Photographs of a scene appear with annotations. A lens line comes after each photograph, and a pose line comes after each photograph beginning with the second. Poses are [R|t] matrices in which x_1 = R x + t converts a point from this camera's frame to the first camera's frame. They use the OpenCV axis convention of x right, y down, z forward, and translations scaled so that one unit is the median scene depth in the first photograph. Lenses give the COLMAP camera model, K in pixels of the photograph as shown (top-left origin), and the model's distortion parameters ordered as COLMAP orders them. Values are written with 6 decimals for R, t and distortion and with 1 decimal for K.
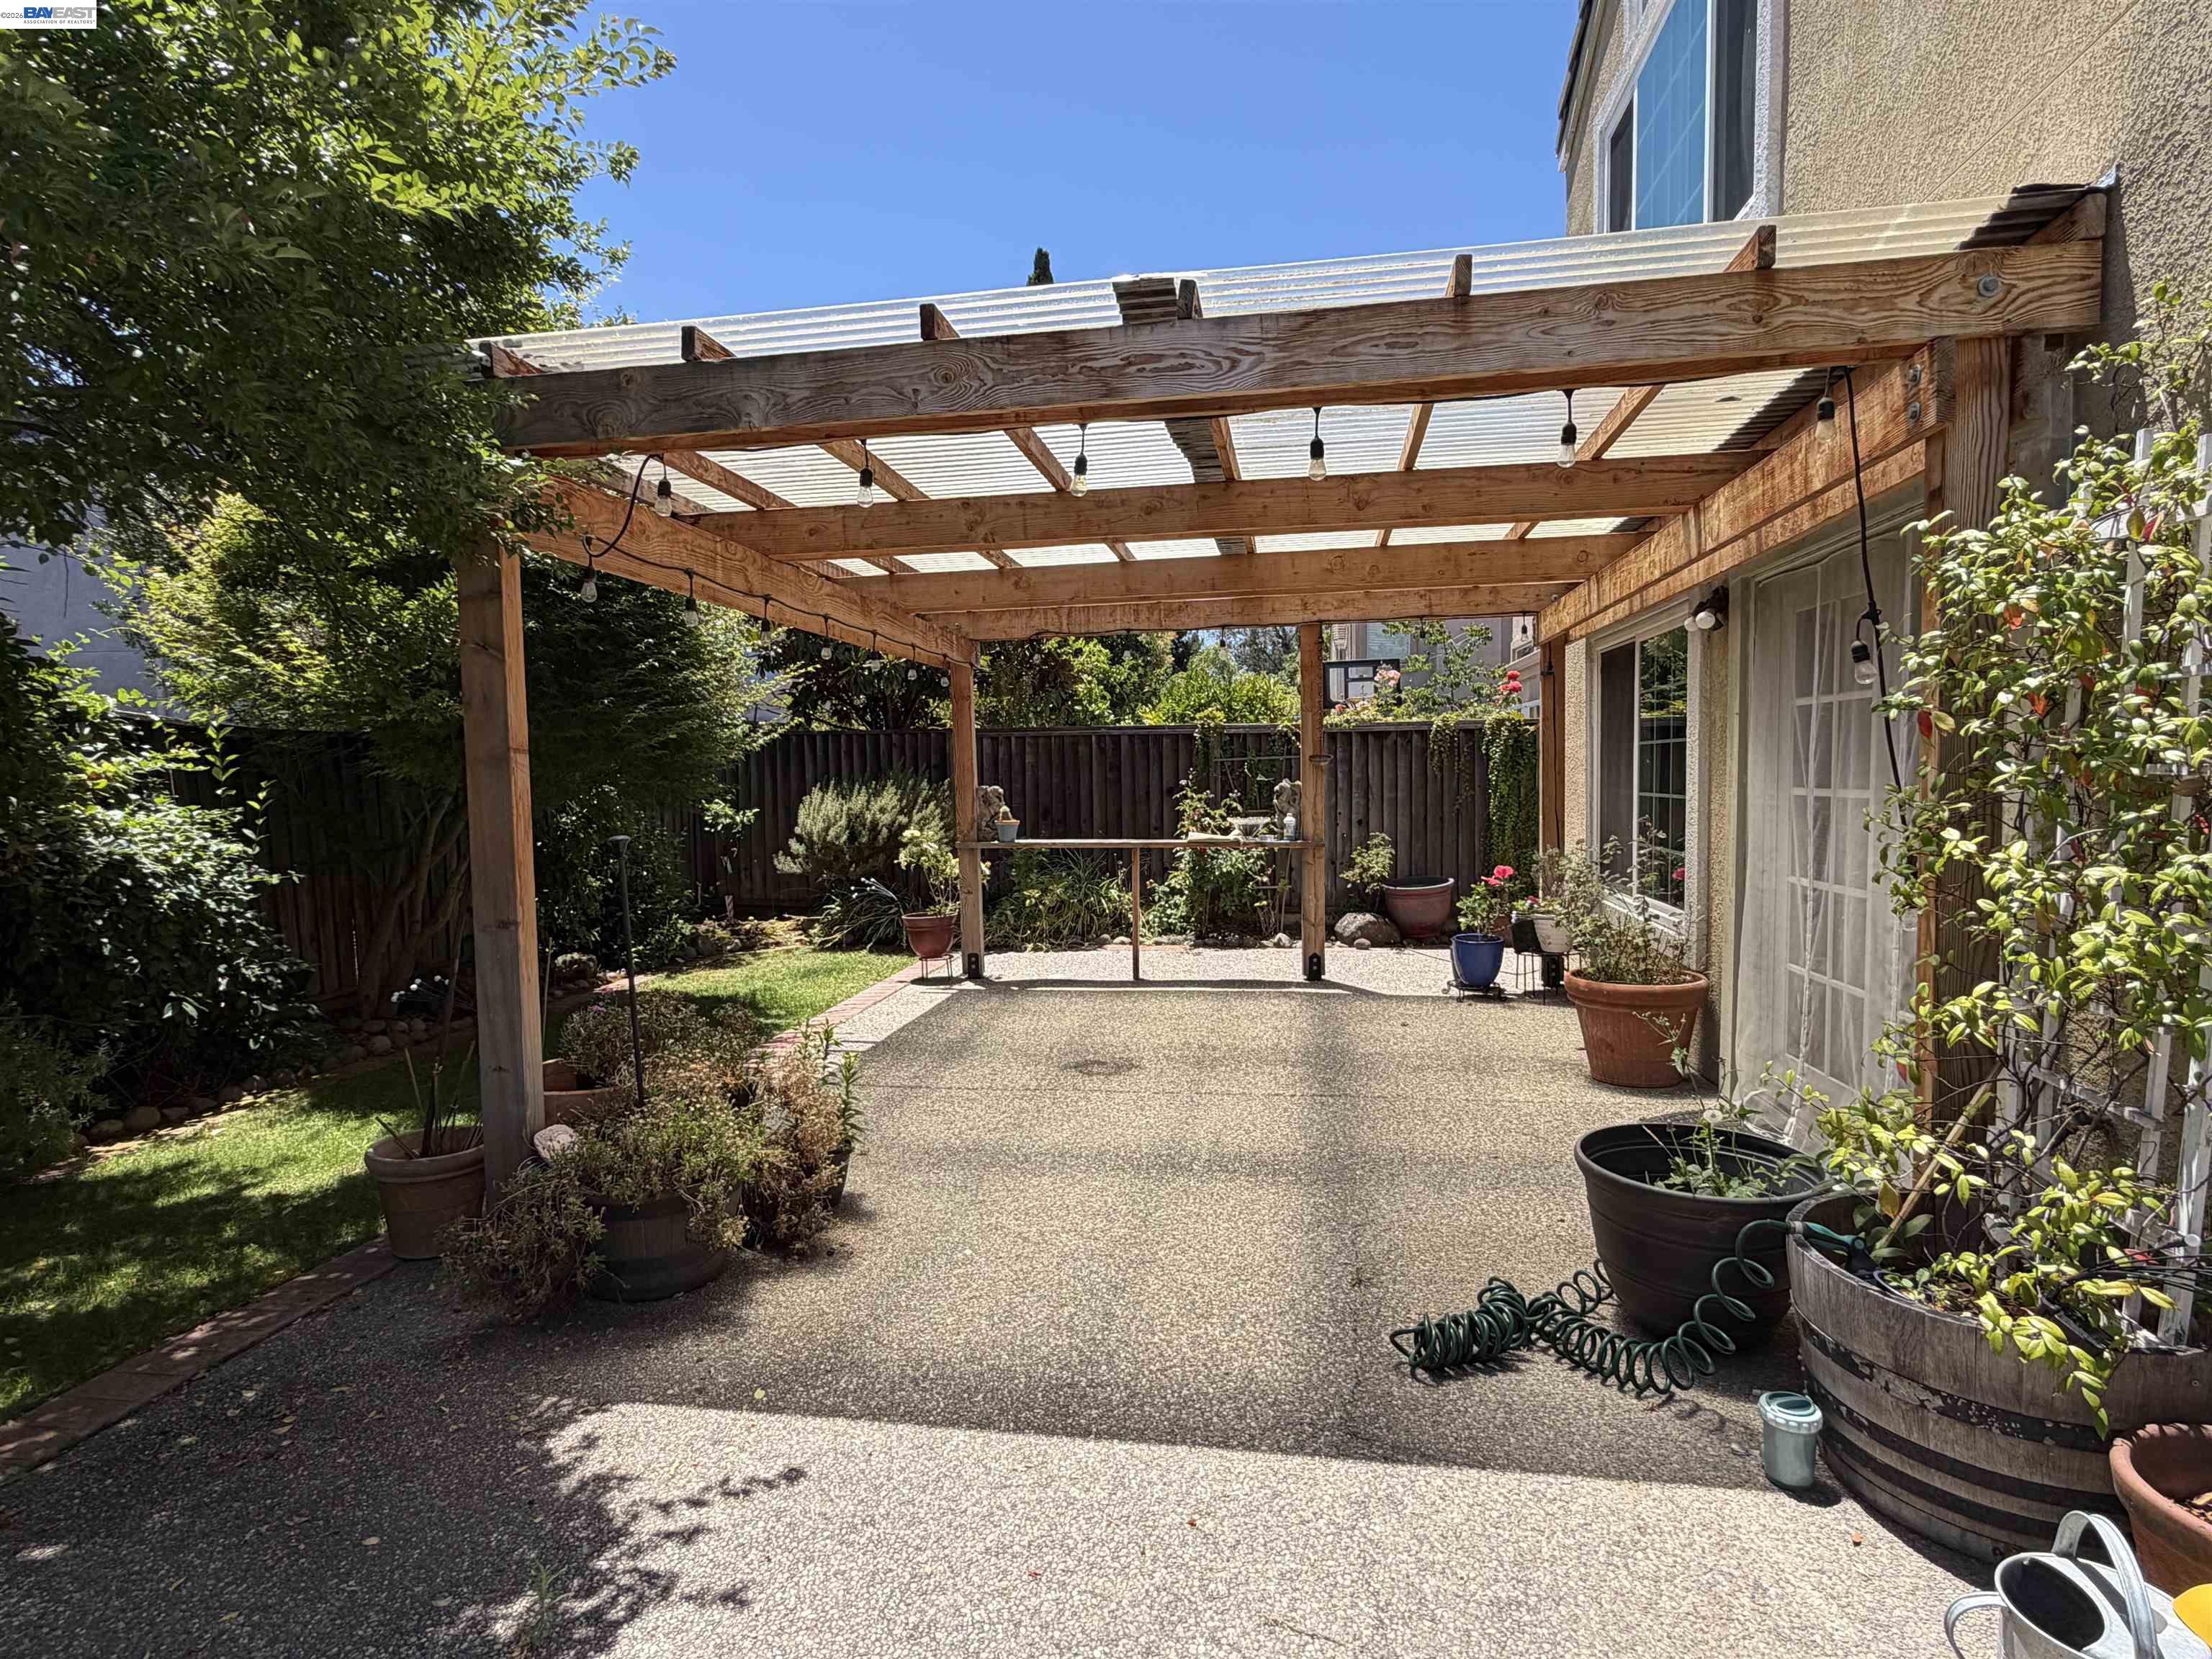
lens RADIAL K [[1185.7, 0, 1109.1], [0, 1185.7, 820.3], [0, 0, 1]] dist [0.003950, -0.002894]
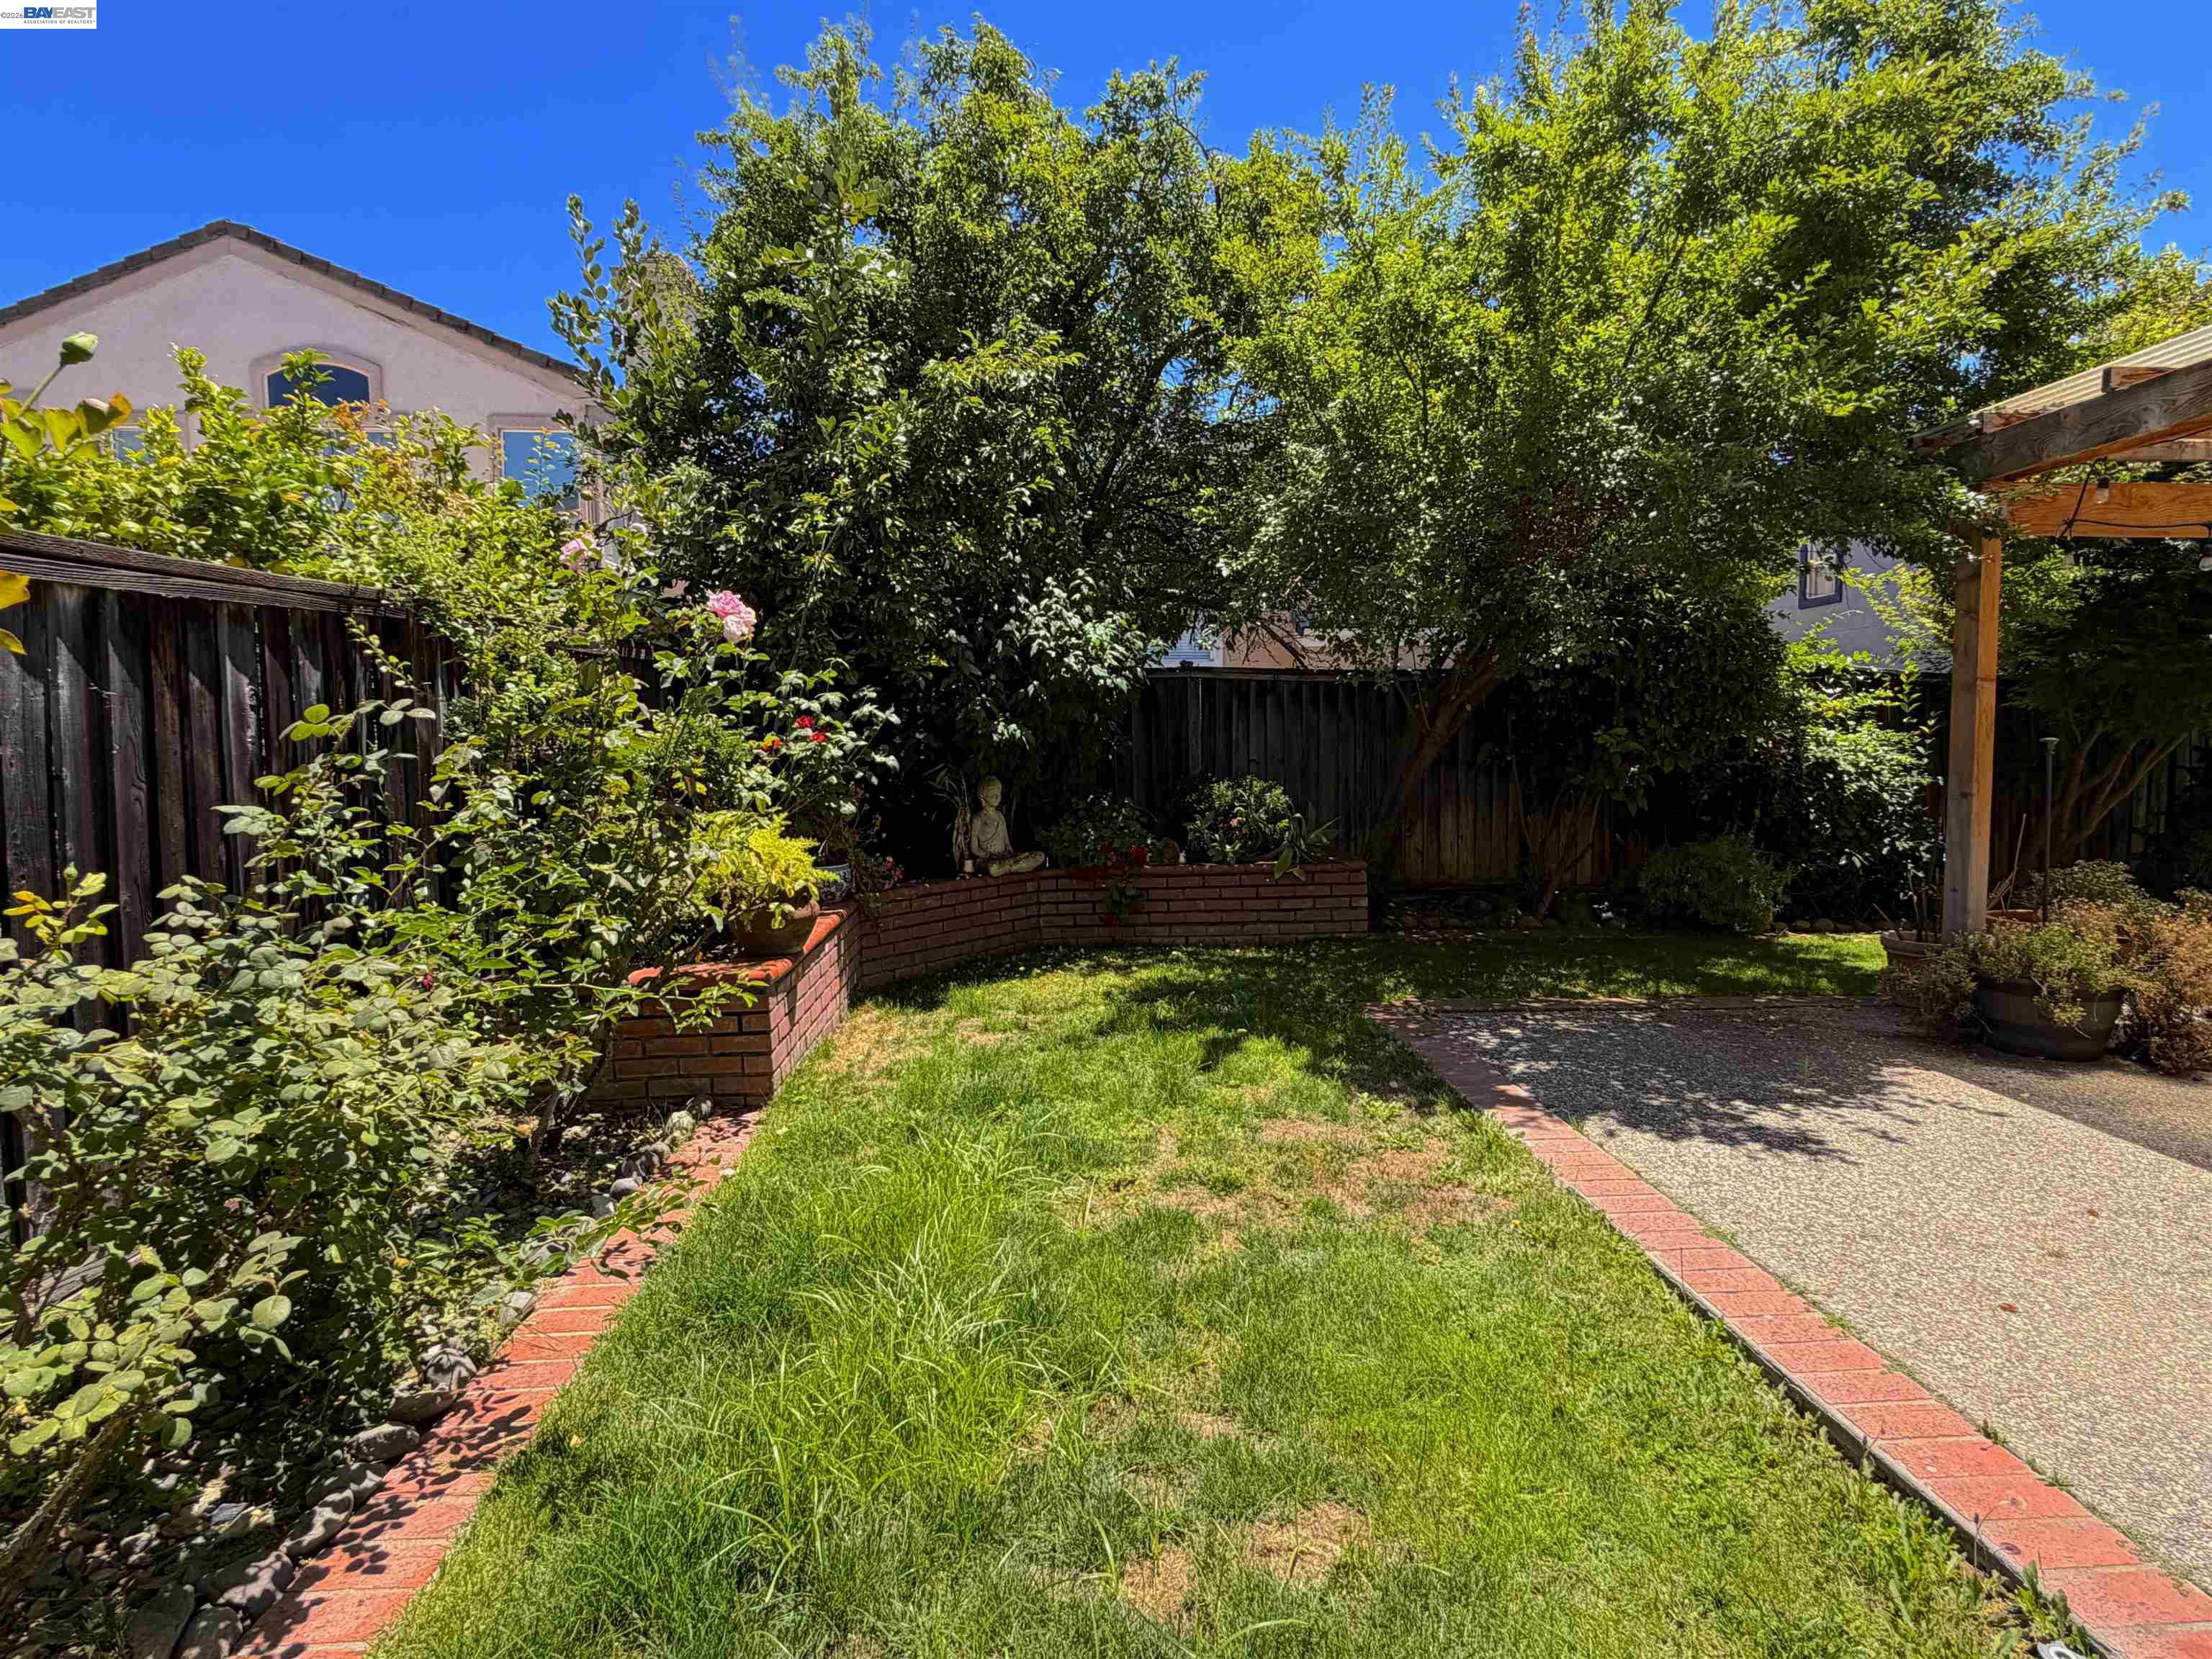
lens RADIAL K [[1185.7, 0, 1100.3], [0, 1185.7, 831.6], [0, 0, 1]] dist [0.003950, -0.002894]
pose [[0.214378, 0.087989, -0.972780, 0.510027], [-0.041529, 0.995855, 0.080924, 0.039582], [0.975868, 0.023050, 0.217143, -0.285588]]
